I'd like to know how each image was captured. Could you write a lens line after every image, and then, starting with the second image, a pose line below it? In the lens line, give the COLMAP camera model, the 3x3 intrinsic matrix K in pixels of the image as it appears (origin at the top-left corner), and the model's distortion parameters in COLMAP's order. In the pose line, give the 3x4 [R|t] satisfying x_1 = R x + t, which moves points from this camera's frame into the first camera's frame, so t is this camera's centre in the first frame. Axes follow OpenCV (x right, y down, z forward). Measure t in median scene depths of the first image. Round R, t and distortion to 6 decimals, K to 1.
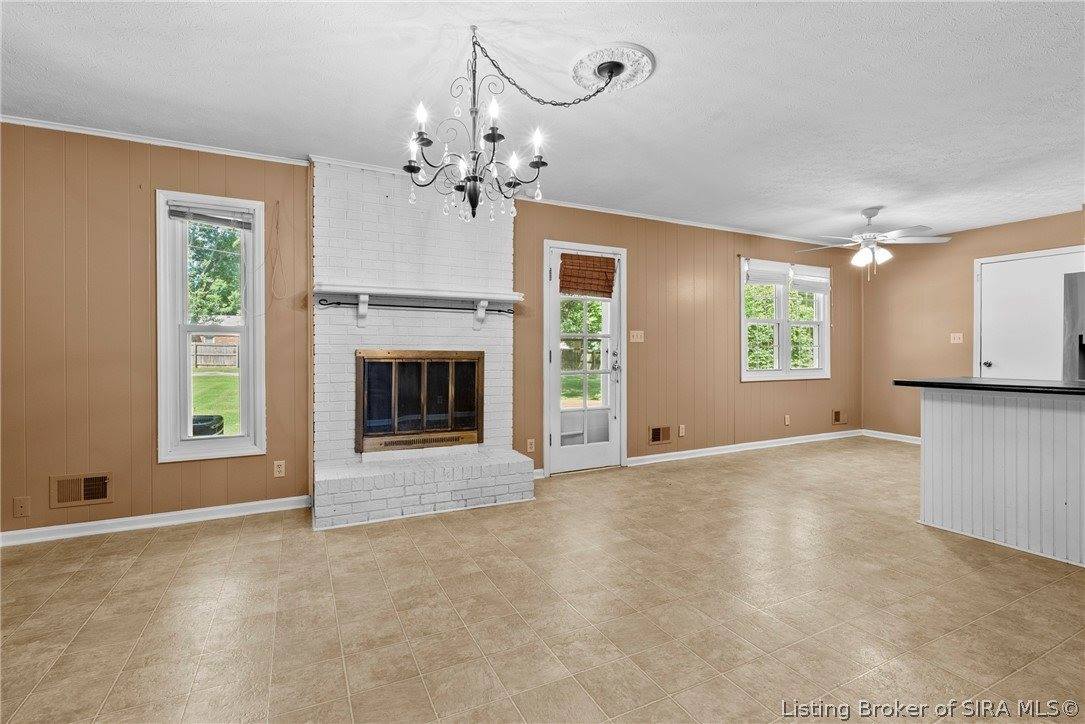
lens RADIAL K [[501.1, 0, 542.3], [0, 501.1, 353.5], [0, 0, 1]] dist [0.002737, 0.000082]
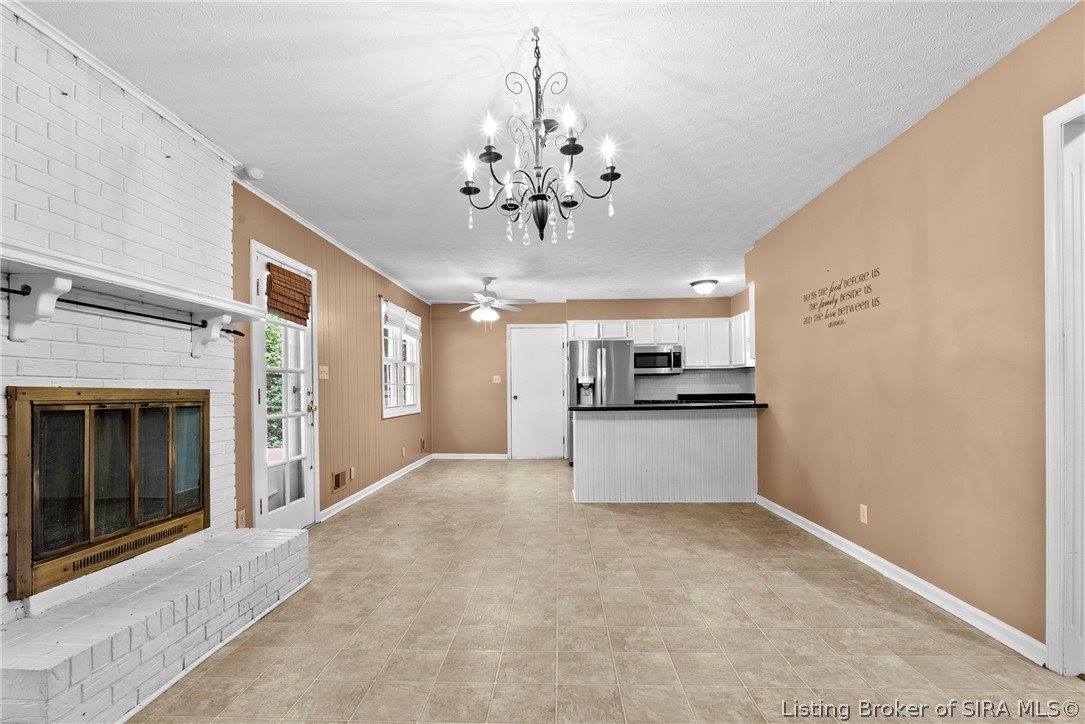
lens RADIAL K [[509.3, 0, 541.9], [0, 509.3, 388.5], [0, 0, 1]] dist [-0.000229, 0.000179]
pose [[0.482659, -0.003023, 0.875803, -0.529423], [0.010566, 0.999941, -0.002371, 0.000332], [-0.875745, 0.010398, 0.482662, 0.302586]]
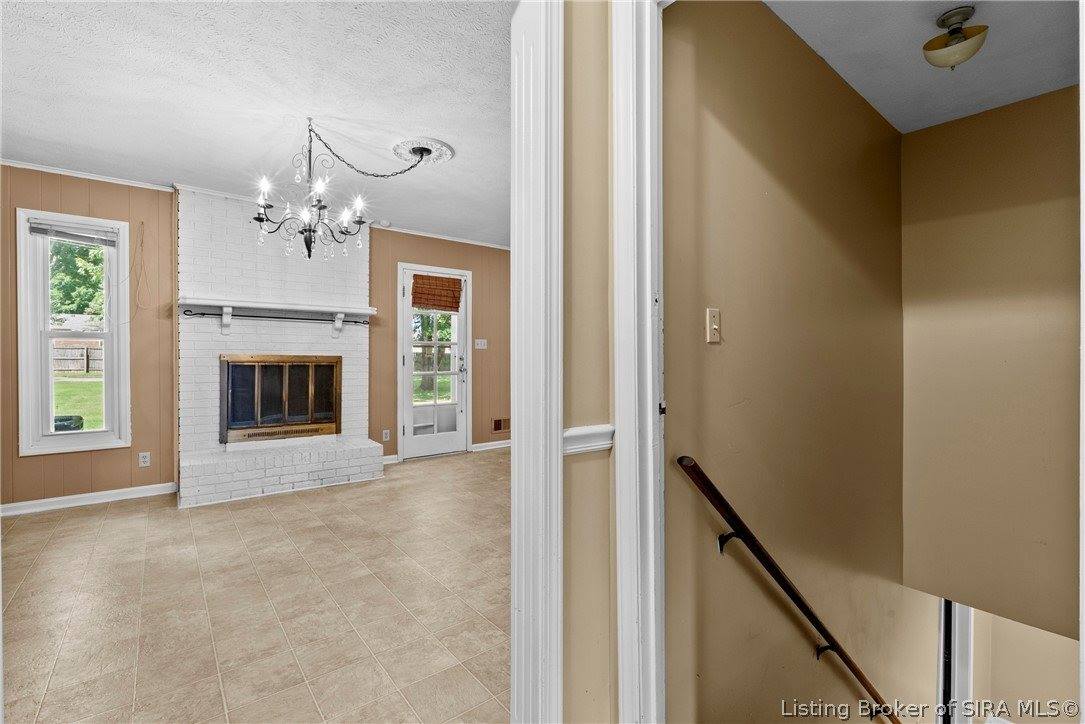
lens RADIAL K [[485.5, 0, 542.5], [0, 485.5, 362.0], [0, 0, 1]] dist [-0.004424, 0.000725]
pose [[0.977929, 0.001341, 0.208931, 0.115139], [-0.003039, 0.999965, 0.007806, -0.000846], [-0.208914, -0.008269, 0.977899, -0.234421]]
